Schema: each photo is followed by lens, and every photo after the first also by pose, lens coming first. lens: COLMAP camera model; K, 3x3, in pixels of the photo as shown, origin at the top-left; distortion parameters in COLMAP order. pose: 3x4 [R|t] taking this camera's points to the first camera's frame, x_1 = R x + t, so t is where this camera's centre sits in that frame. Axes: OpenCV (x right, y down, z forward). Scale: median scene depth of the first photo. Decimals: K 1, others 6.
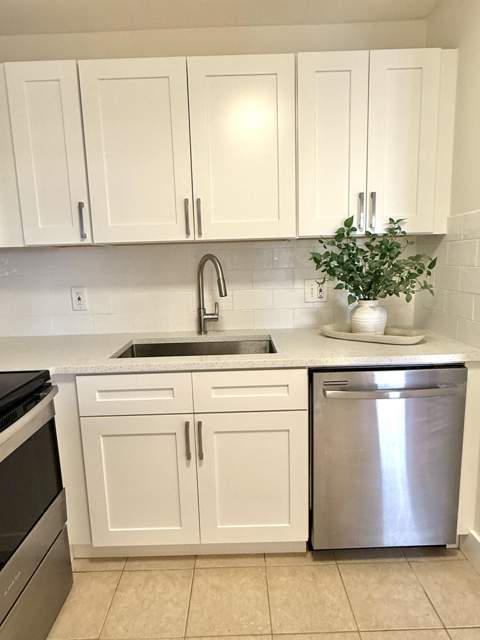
lens RADIAL K [[394.4, 0, 240.0], [0, 394.4, 320.0], [0, 0, 1]] dist [0.001452, 0.001068]
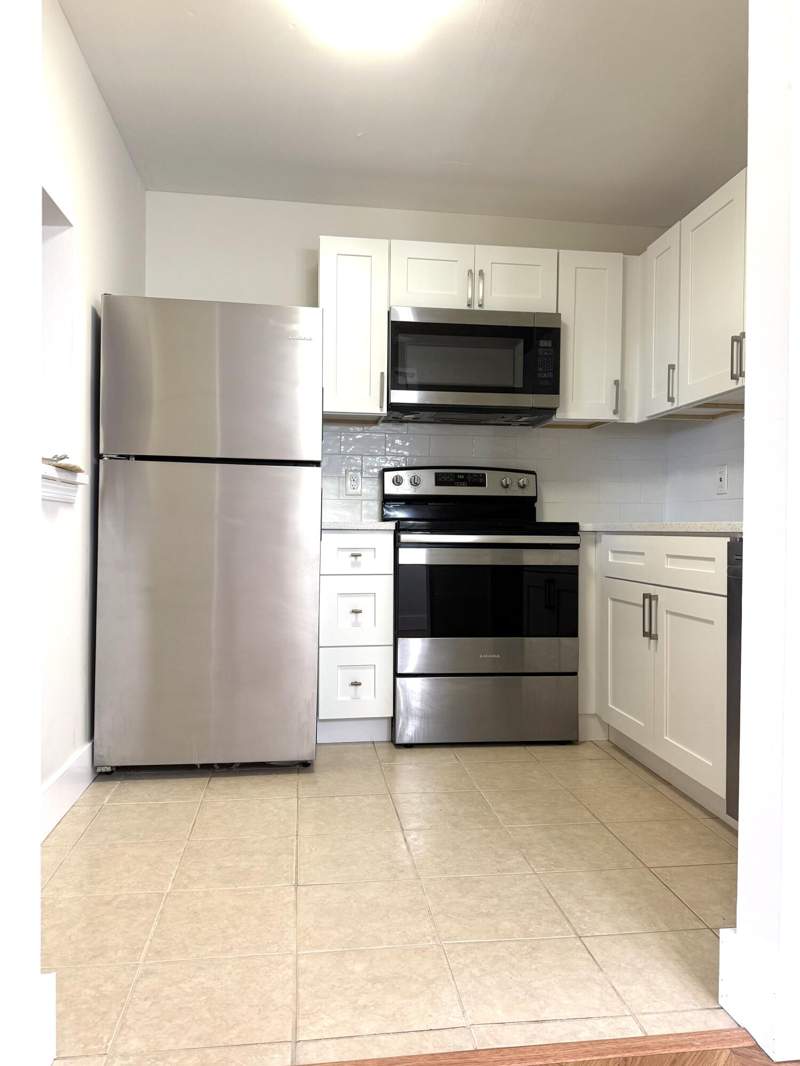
lens RADIAL K [[762.0, 0, 400.0], [0, 762.0, 533.0], [0, 0, 1]] dist [0.124277, -0.171068]
pose [[0.123936, 0.035931, -0.991639, 1.335224], [-0.169323, 0.985453, 0.014544, 0.175631], [0.977737, 0.166105, 0.128217, 0.197061]]
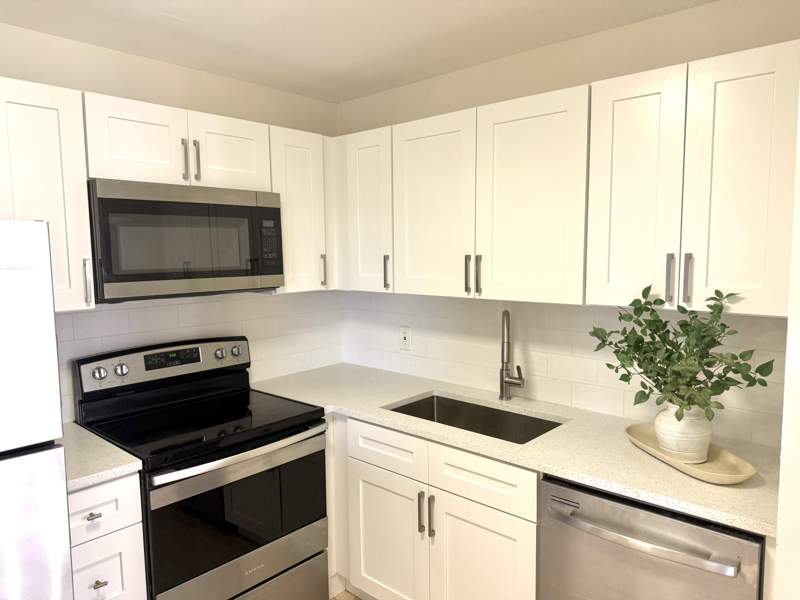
lens RADIAL K [[571.8, 0, 400.0], [0, 571.8, 300.0], [0, 0, 1]] dist [0.124277, -0.171068]
pose [[0.733544, 0.086234, -0.674149, 0.665118], [-0.117095, 0.993121, -0.000376, -0.178970], [0.669479, 0.079215, 0.738595, -0.104779]]
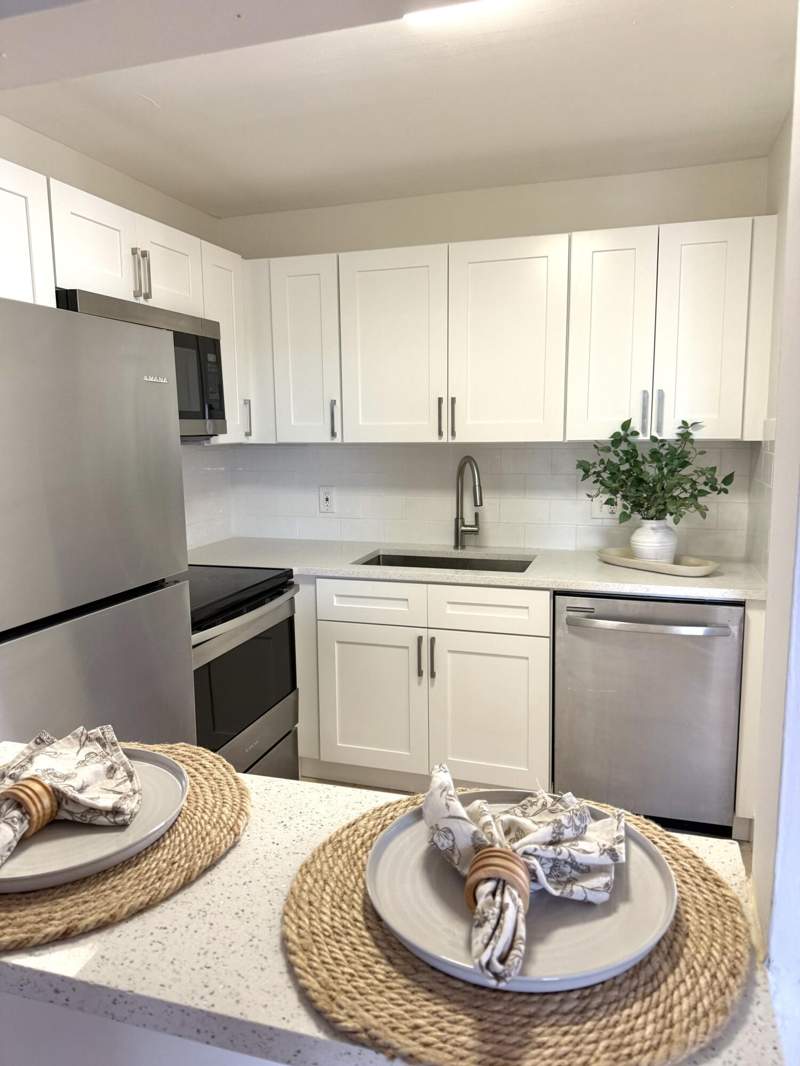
lens RADIAL K [[762.0, 0, 400.0], [0, 762.0, 533.0], [0, 0, 1]] dist [0.124277, -0.171068]
pose [[0.951172, 0.062971, -0.302168, 0.324775], [-0.065397, 0.997857, 0.002093, 0.008390], [0.301653, 0.017770, 0.953252, -0.699354]]
